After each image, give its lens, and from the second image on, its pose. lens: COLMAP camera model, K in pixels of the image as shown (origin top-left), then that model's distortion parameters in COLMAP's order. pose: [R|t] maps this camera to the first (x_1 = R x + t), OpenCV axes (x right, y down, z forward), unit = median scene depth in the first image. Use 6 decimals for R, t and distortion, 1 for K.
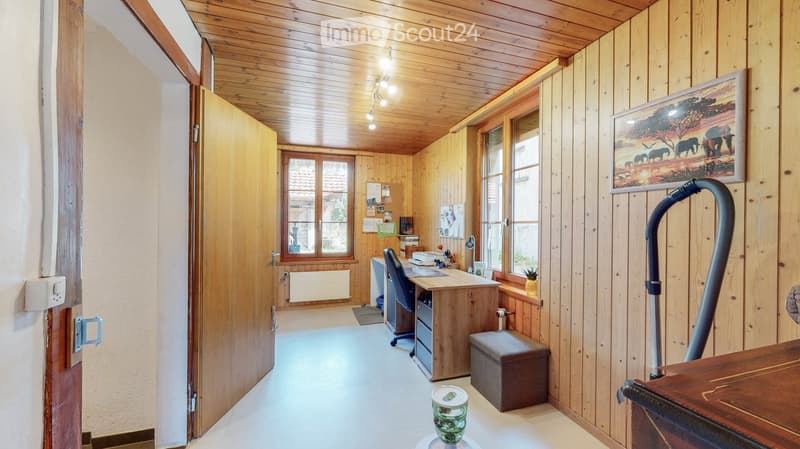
lens RADIAL K [[301.9, 0, 399.1], [0, 301.9, 221.8], [0, 0, 1]] dist [-0.009818, 0.000463]
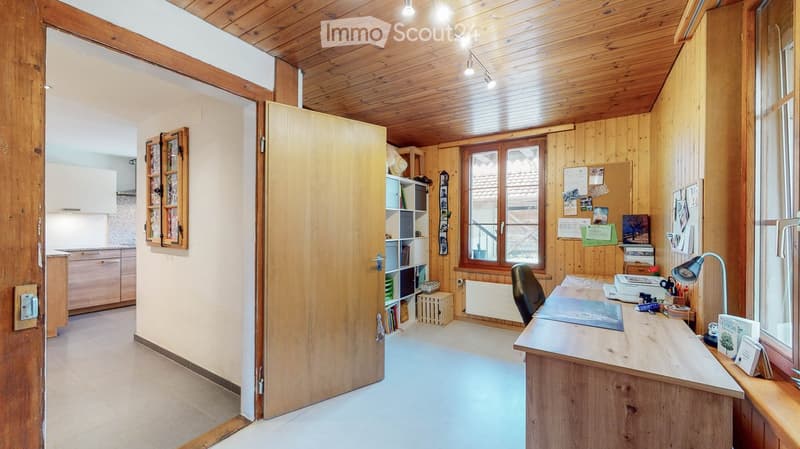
lens RADIAL K [[301.9, 0, 406.8], [0, 301.9, 224.4], [0, 0, 1]] dist [-0.009818, 0.000463]
pose [[0.646809, -0.004309, -0.762640, 0.196307], [0.004277, 0.999989, -0.002023, 0.002054], [0.762640, -0.001953, 0.646820, 0.260013]]
